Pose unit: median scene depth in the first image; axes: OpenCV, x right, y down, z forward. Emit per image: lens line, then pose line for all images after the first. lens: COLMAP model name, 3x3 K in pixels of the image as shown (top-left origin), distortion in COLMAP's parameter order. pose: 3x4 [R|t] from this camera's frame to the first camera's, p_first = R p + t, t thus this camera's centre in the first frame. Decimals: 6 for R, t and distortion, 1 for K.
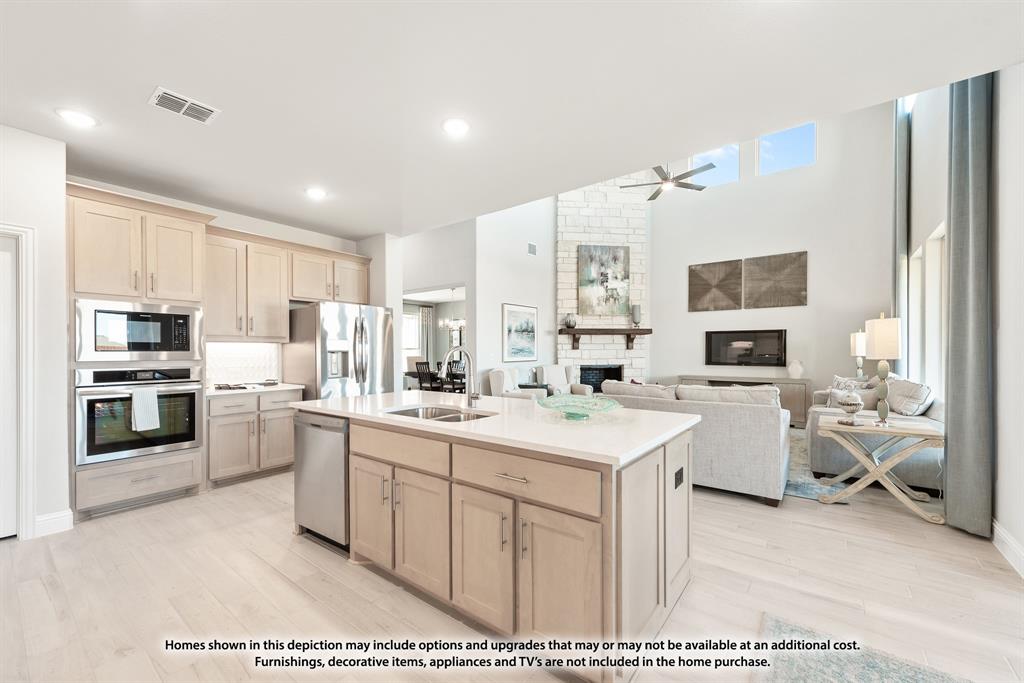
lens RADIAL K [[405.8, 0, 512.0], [0, 405.8, 351.5], [0, 0, 1]] dist [0.000038, -0.000003]
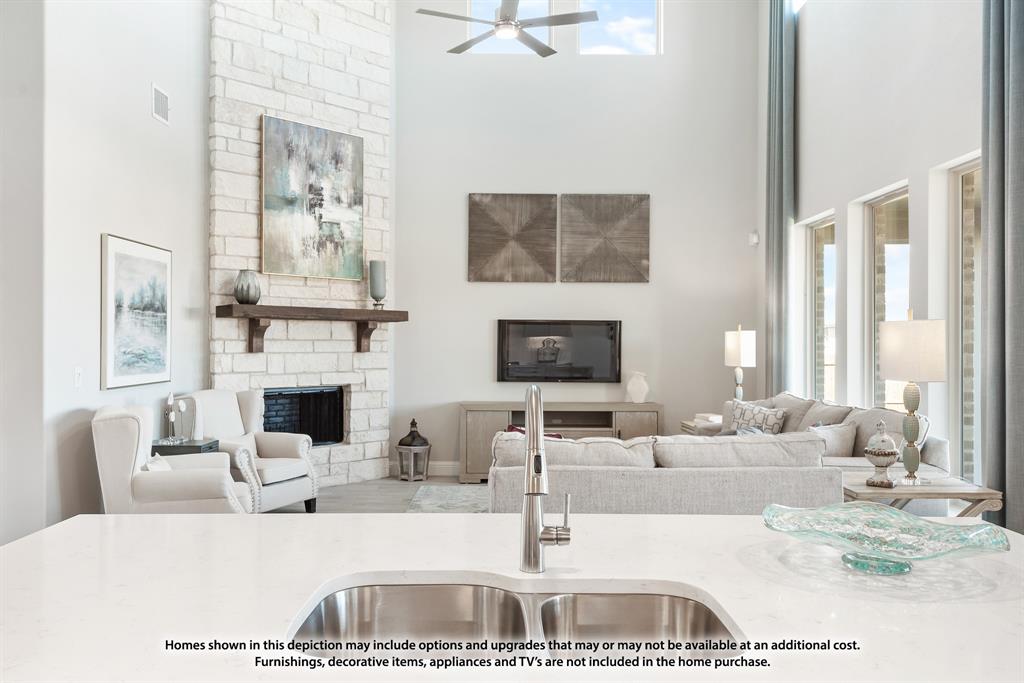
lens RADIAL K [[797.5, 0, 512.0], [0, 797.5, 341.5], [0, 0, 1]] dist [0.010128, 0.002077]
pose [[0.783881, 0.008256, 0.620856, -0.159815], [-0.005732, 0.999965, -0.006061, -0.013739], [-0.620884, 0.001192, 0.783901, 0.154645]]
